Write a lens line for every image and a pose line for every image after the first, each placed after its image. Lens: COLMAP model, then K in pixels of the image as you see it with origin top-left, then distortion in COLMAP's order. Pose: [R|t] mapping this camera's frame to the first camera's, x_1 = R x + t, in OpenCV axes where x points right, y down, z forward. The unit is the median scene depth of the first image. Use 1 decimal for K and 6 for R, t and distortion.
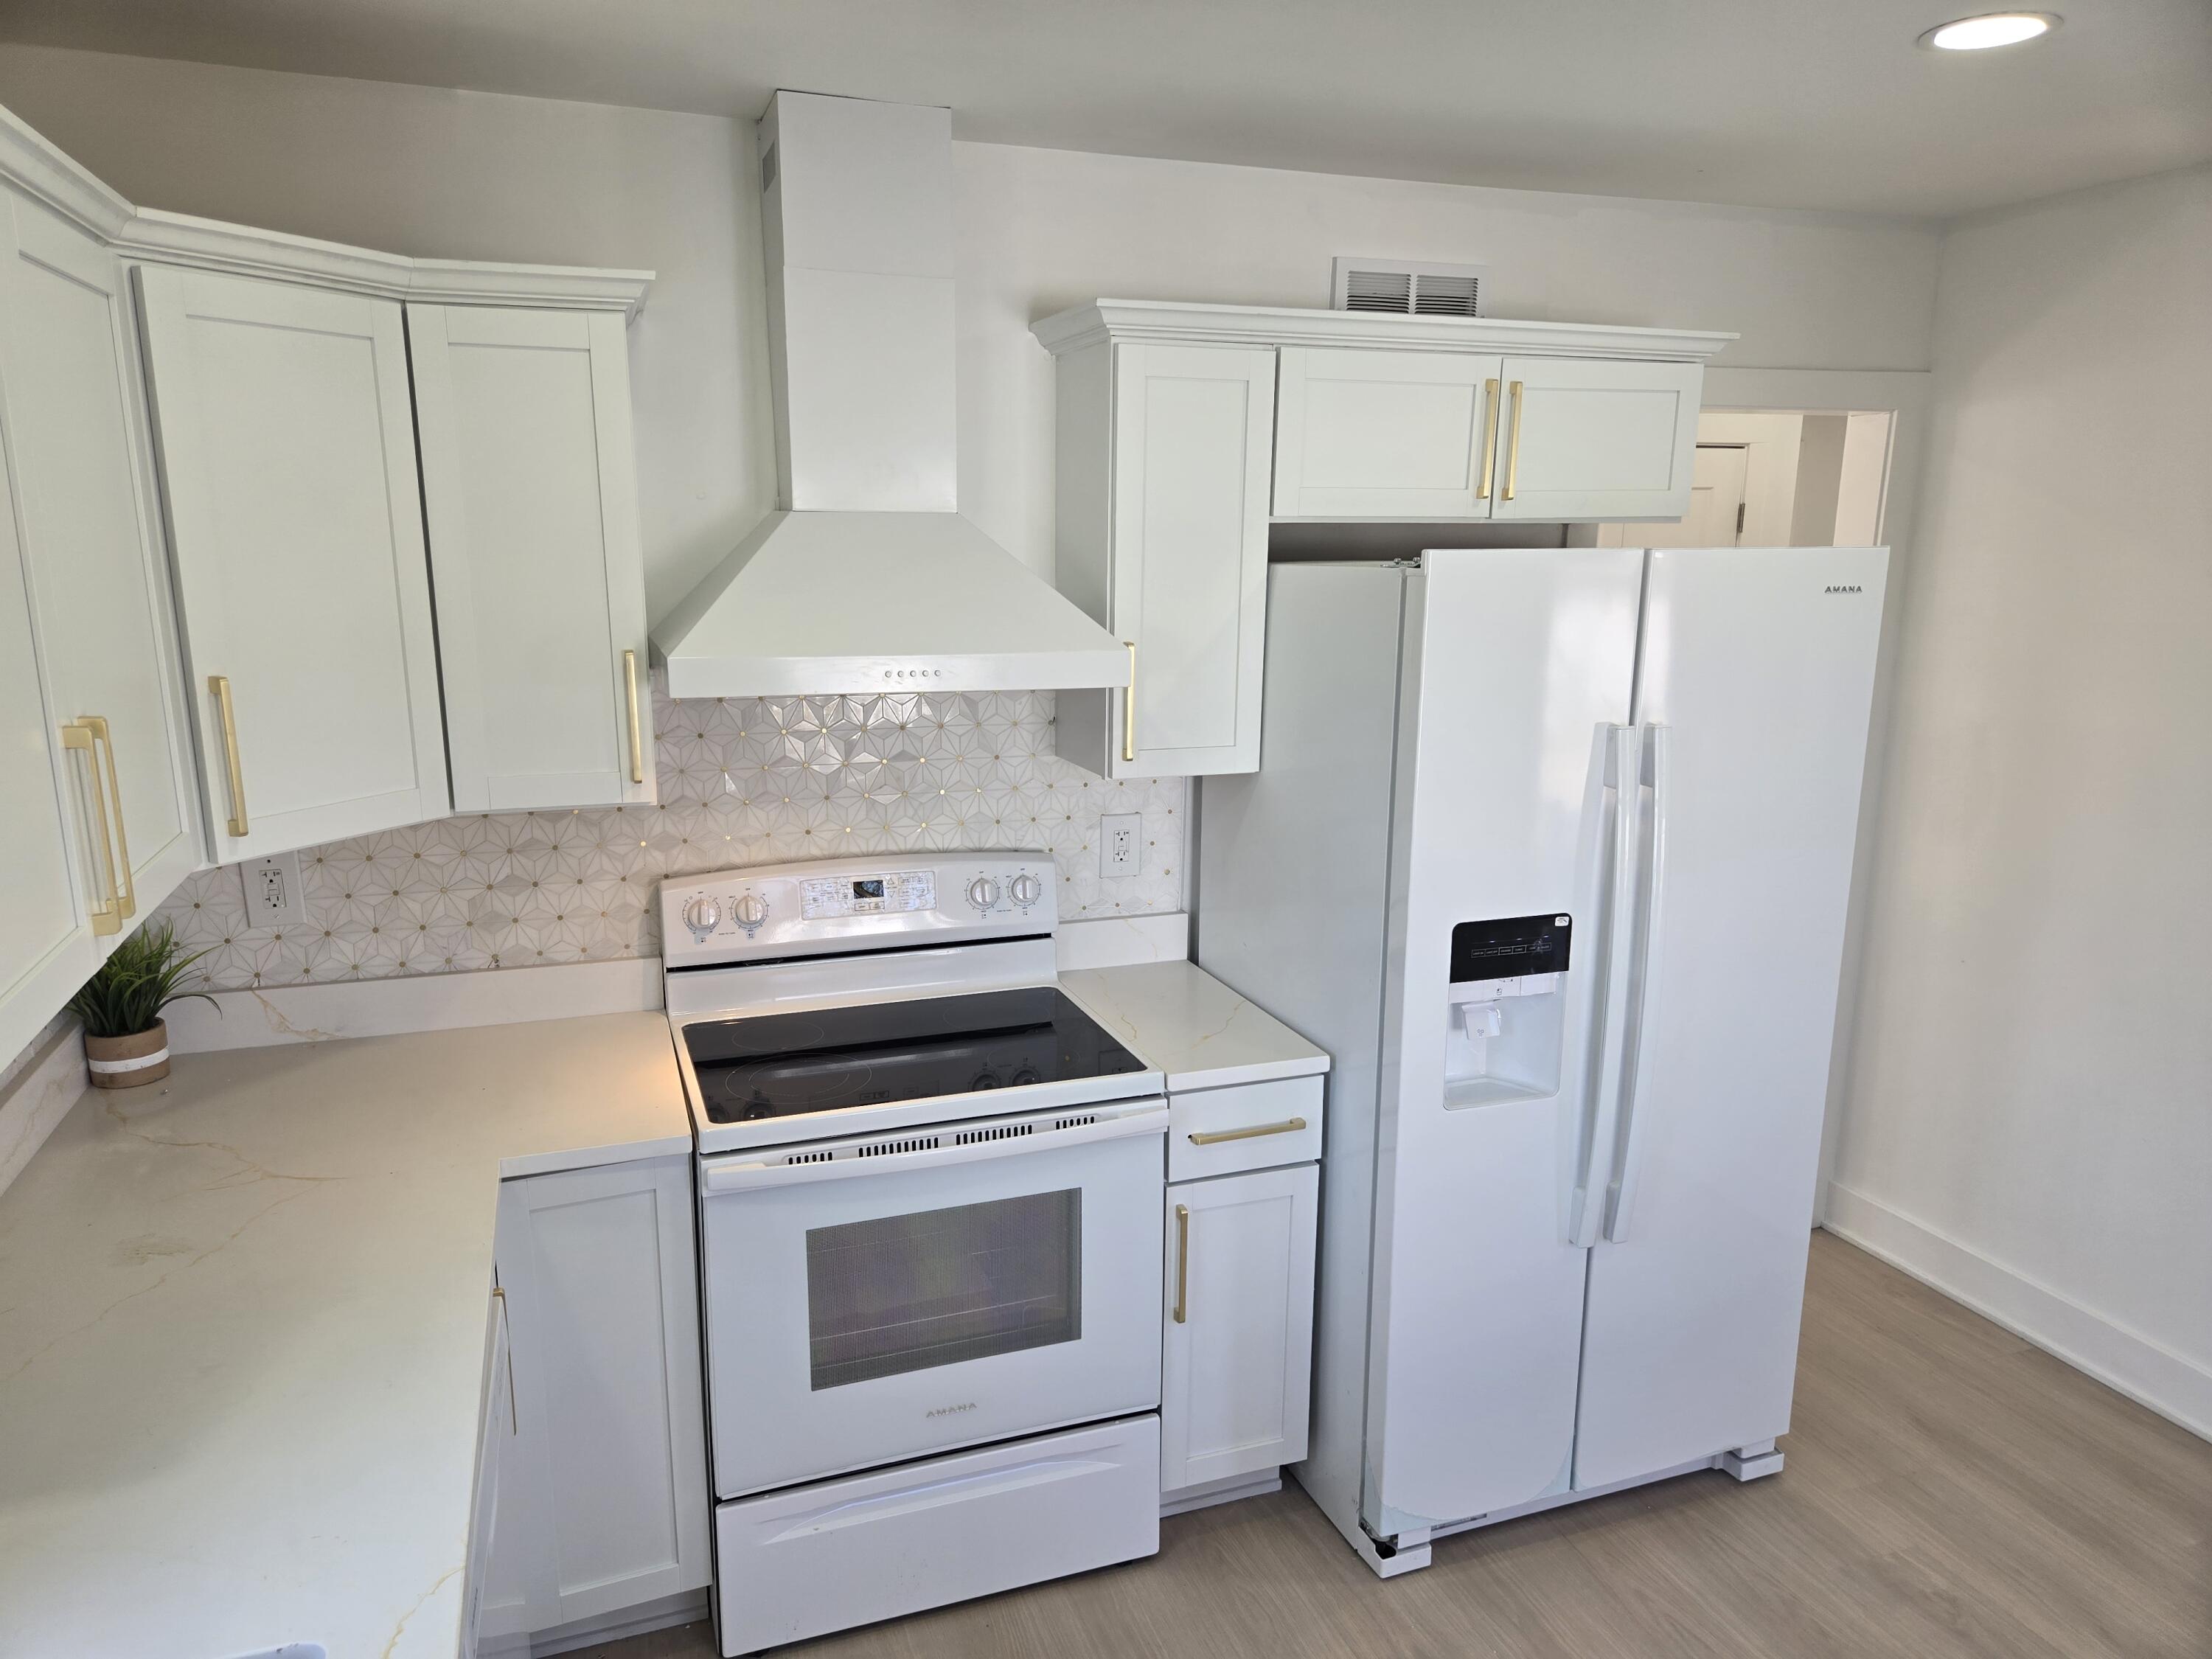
lens RADIAL K [[1474.6, 0, 1101.5], [0, 1474.6, 845.8], [0, 0, 1]] dist [0.052814, -0.020095]
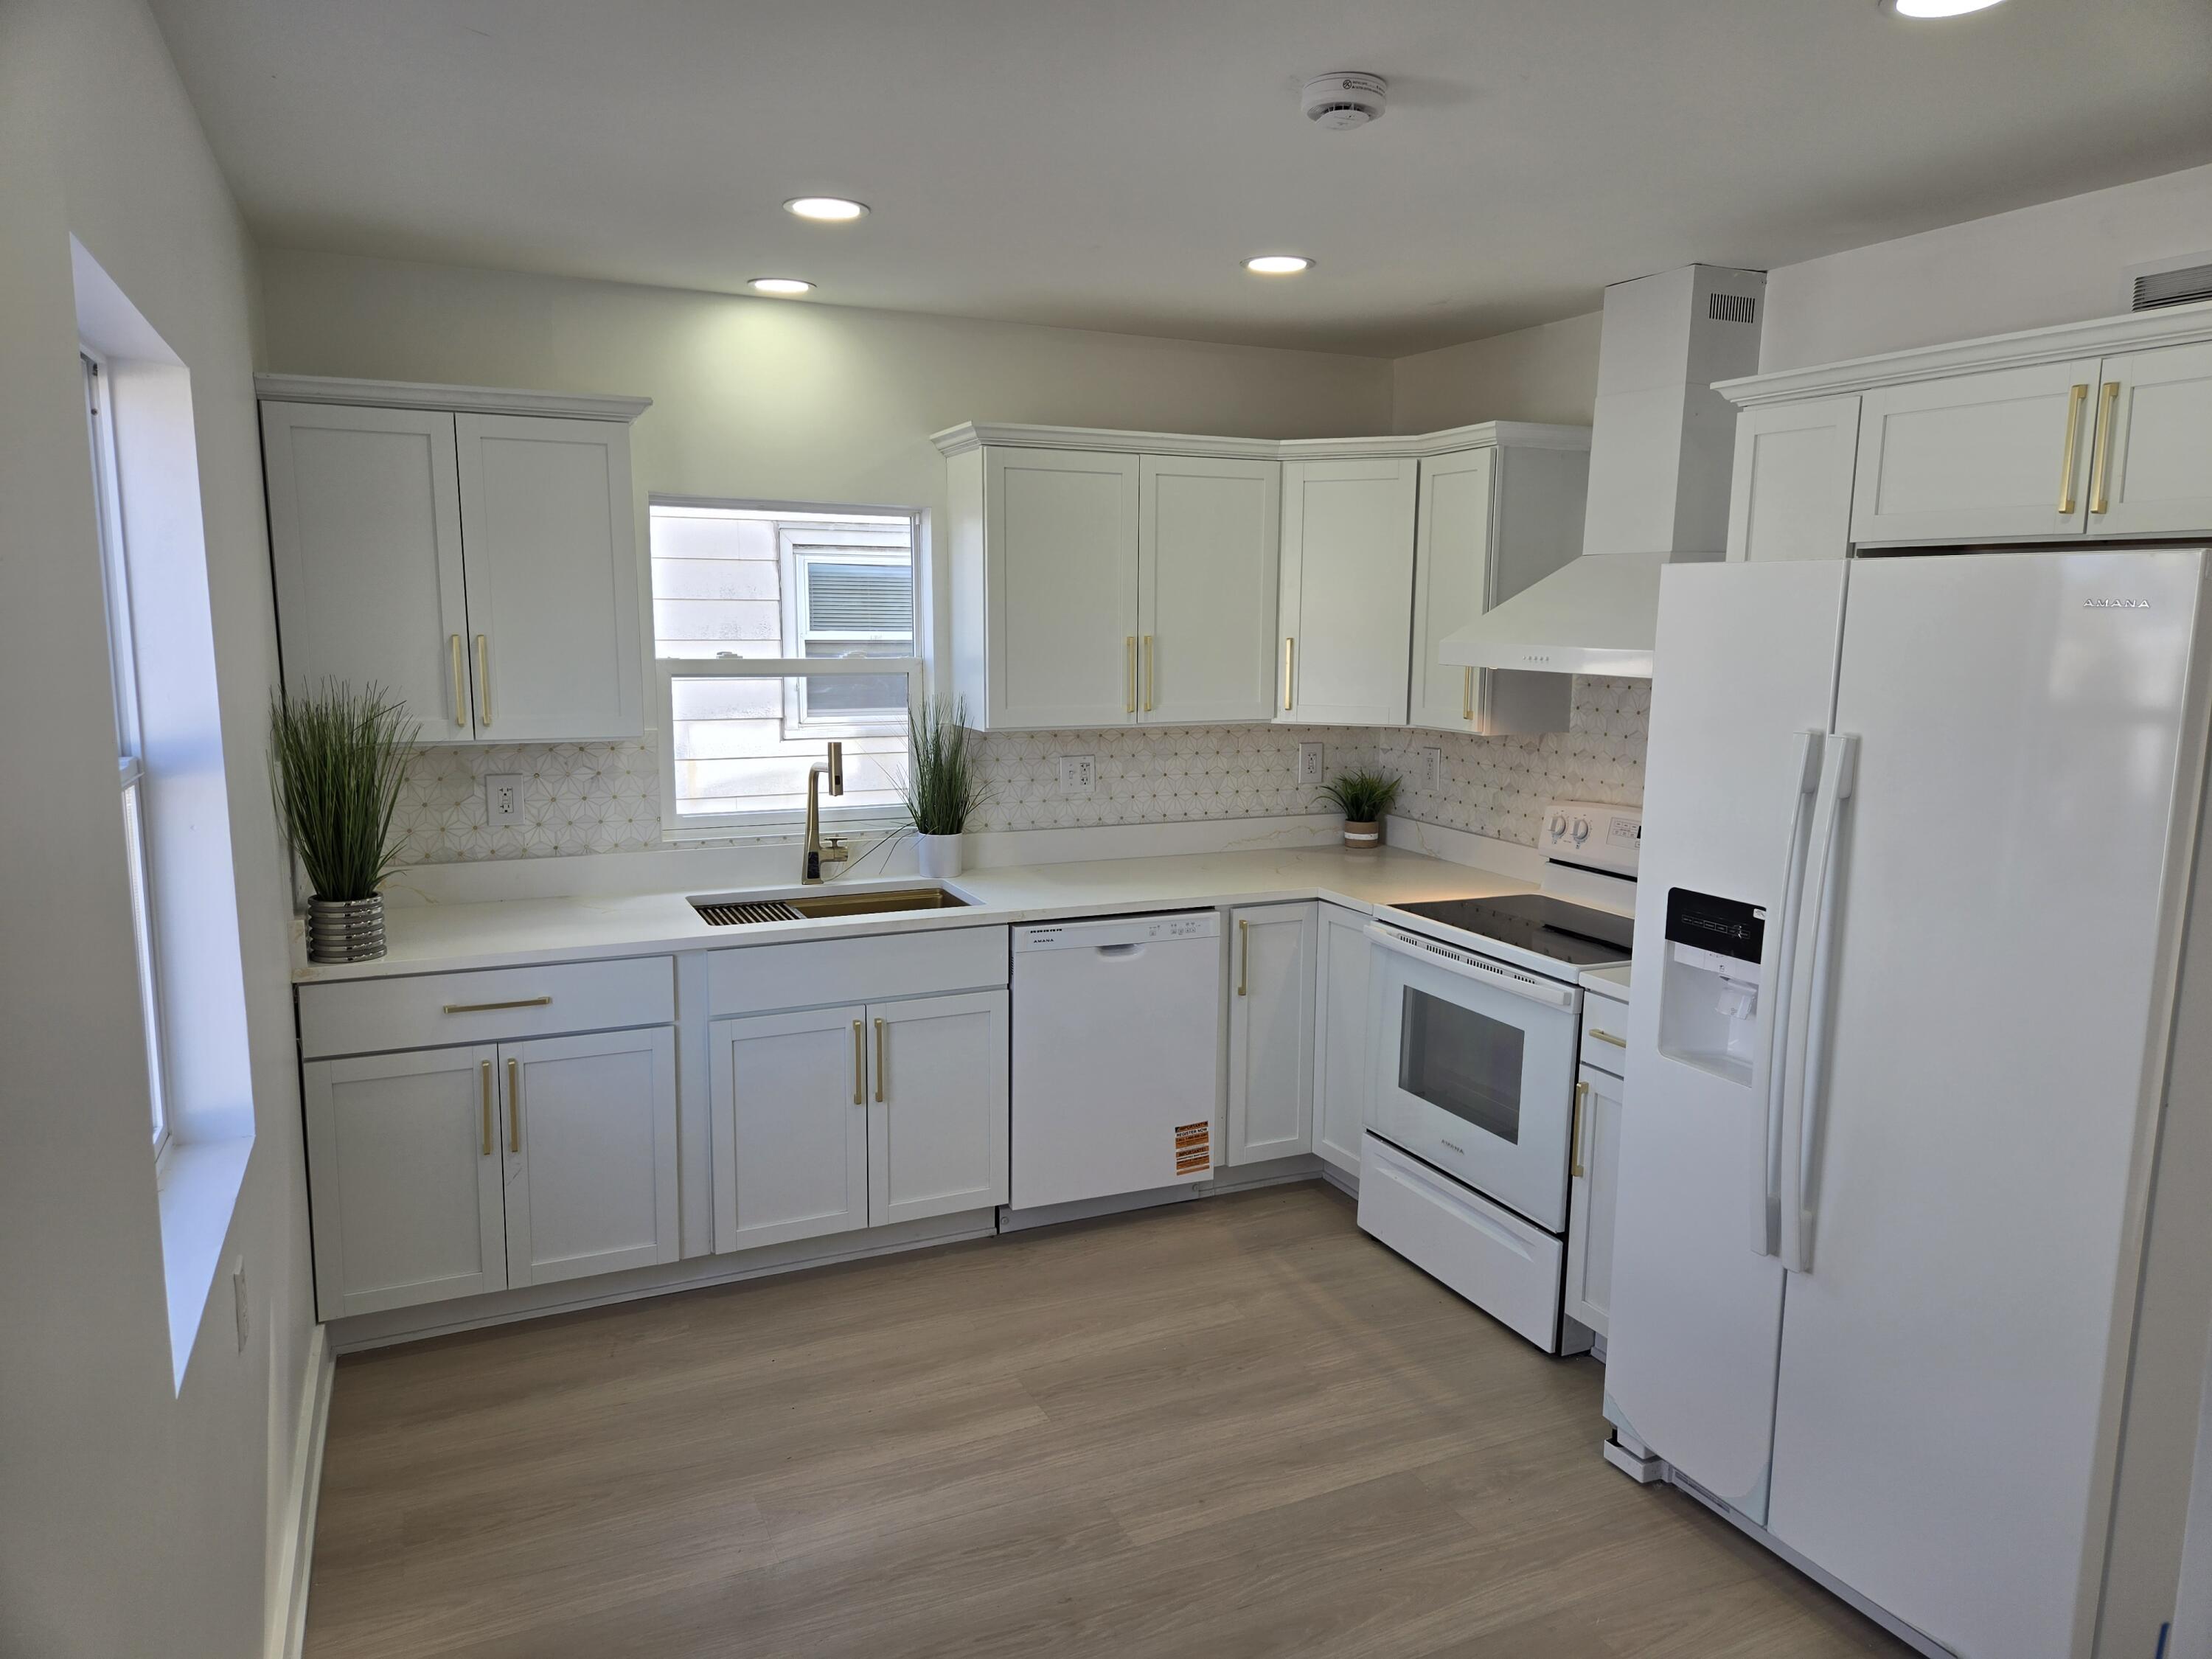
lens RADIAL K [[1474.6, 0, 1110.8], [0, 1474.6, 829.7], [0, 0, 1]] dist [0.052814, -0.020095]
pose [[0.093507, 0.141794, -0.985470, 1.213709], [-0.222162, 0.967822, 0.118175, -0.026965], [0.970516, 0.207883, 0.121999, 0.393158]]
